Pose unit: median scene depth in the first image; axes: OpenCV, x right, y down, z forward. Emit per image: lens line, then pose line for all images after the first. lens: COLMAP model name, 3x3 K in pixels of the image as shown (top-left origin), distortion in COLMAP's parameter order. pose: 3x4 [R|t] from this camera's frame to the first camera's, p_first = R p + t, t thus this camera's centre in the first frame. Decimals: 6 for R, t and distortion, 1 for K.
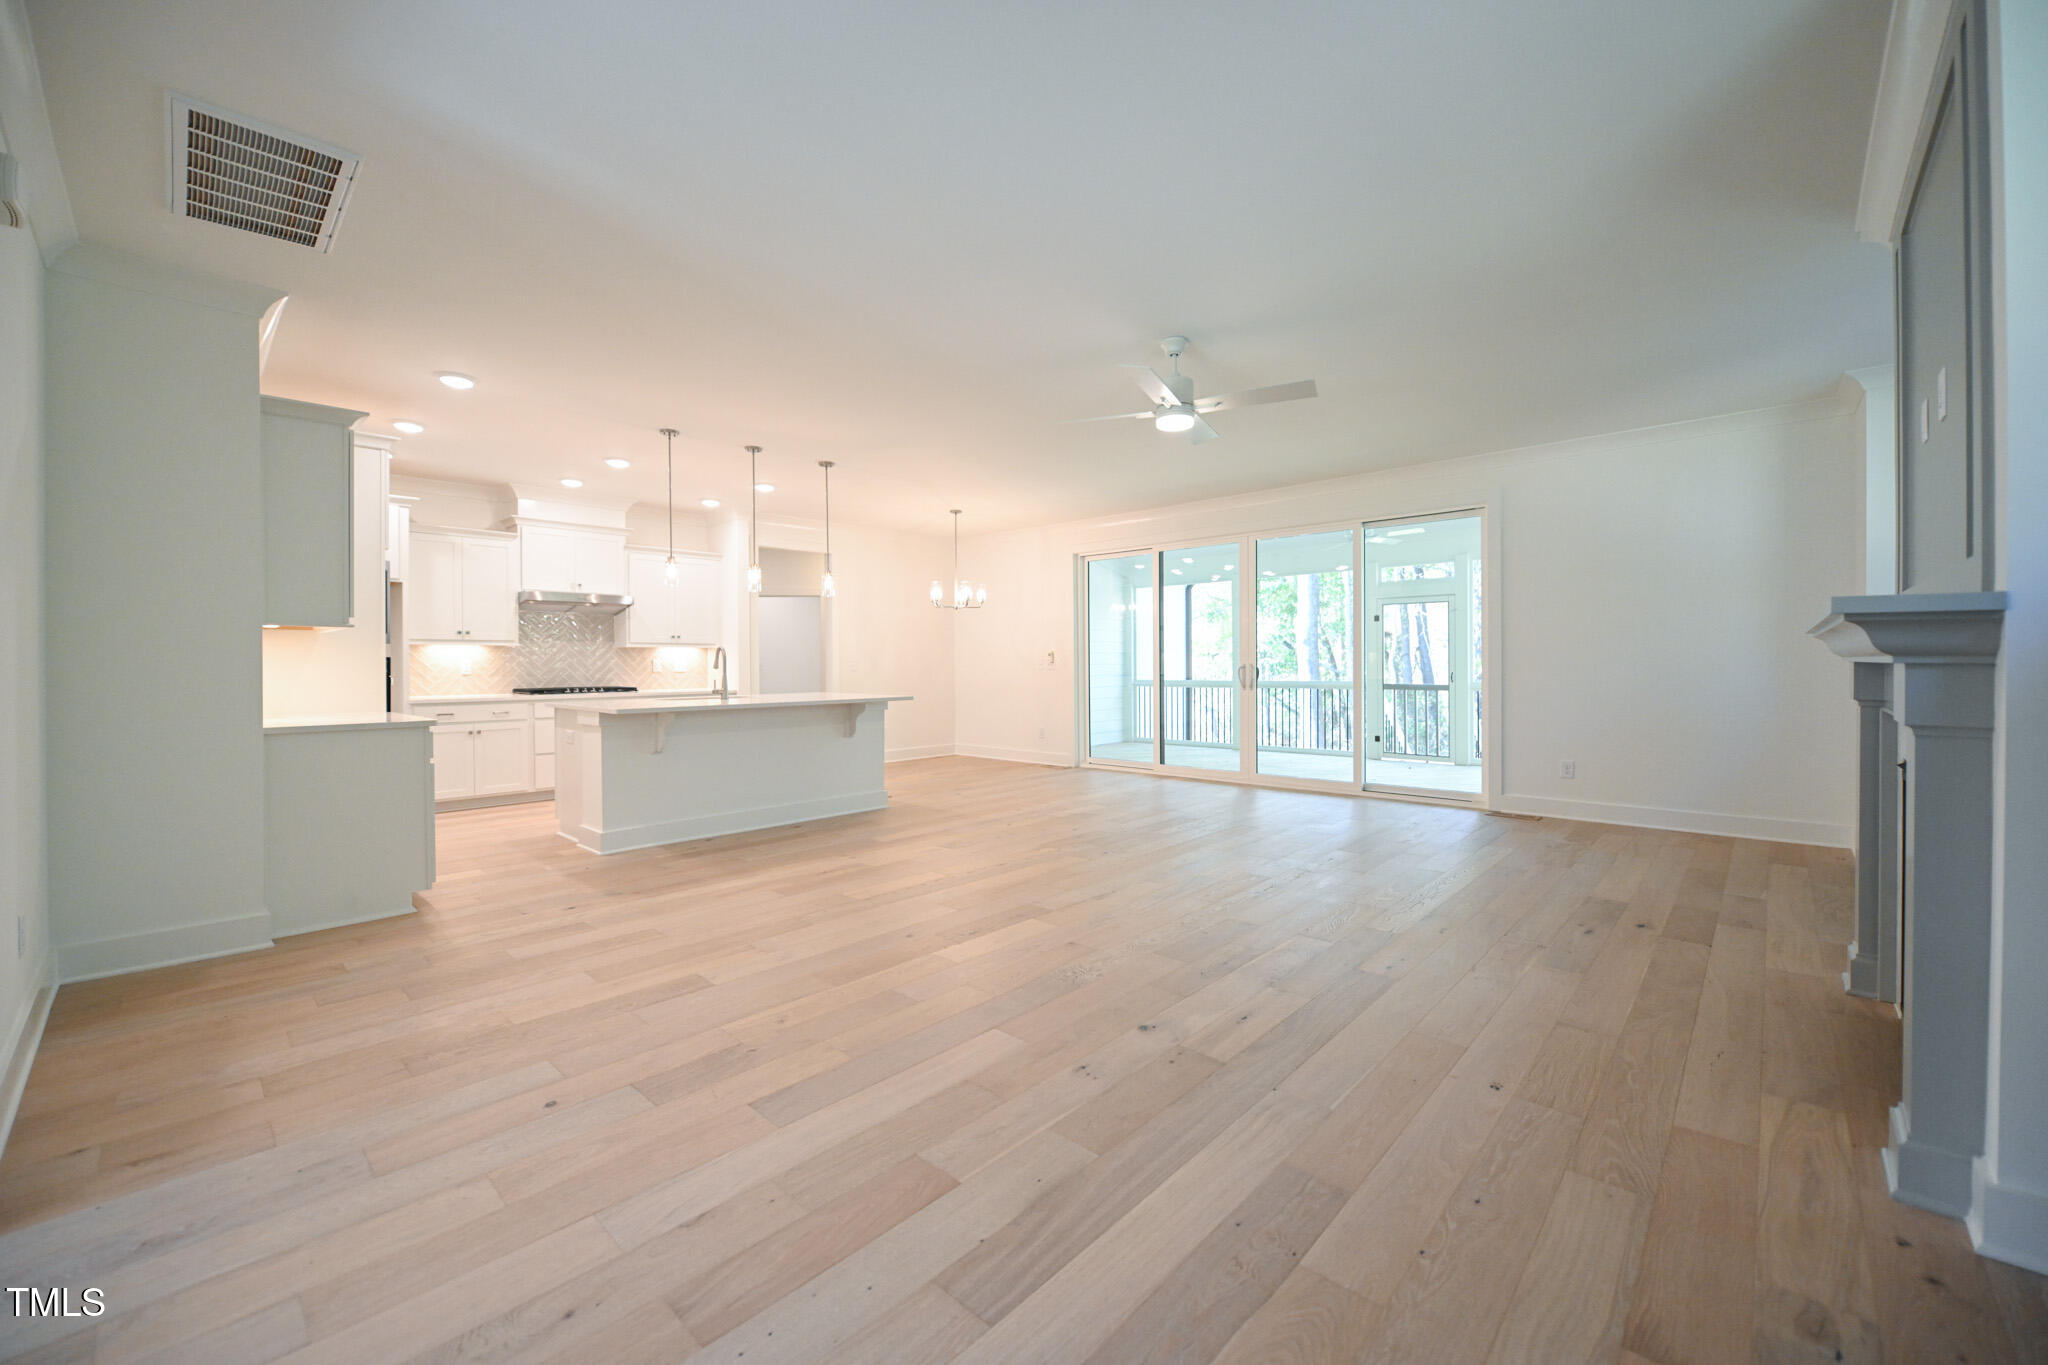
lens RADIAL K [[814.9, 0, 1023.3], [0, 814.9, 668.5], [0, 0, 1]] dist [-0.009253, 0.000240]
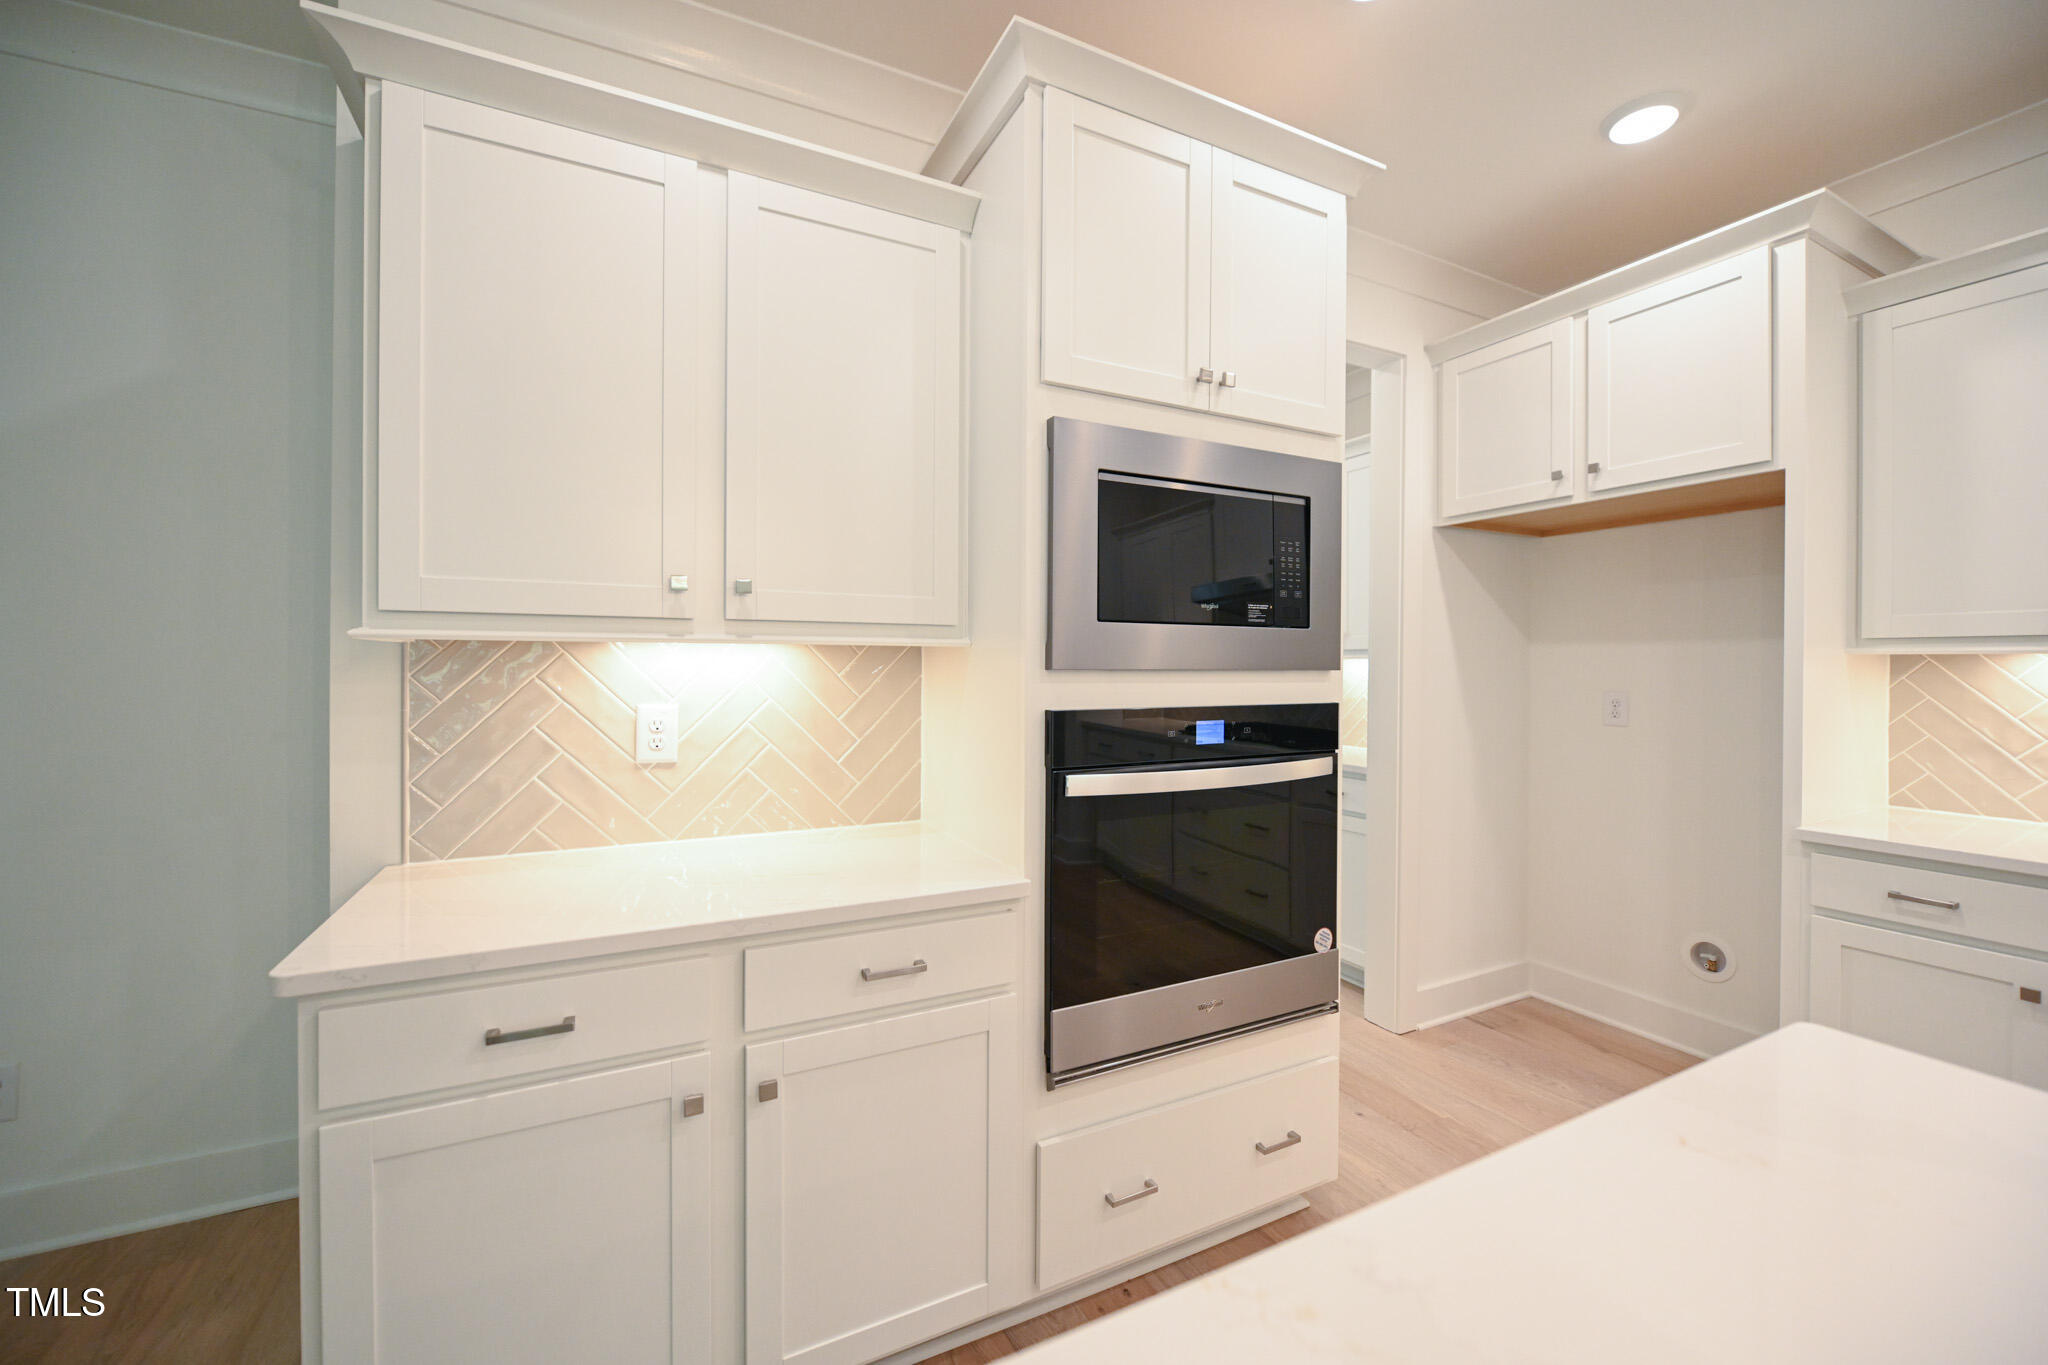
lens RADIAL K [[814.9, 0, 1028.2], [0, 814.9, 672.8], [0, 0, 1]] dist [-0.009253, 0.000240]
pose [[-0.333338, 0.011511, -0.942737, -0.302938], [-0.008979, 0.999841, 0.015383, -0.022102], [0.942765, 0.013592, -0.333182, 0.708823]]
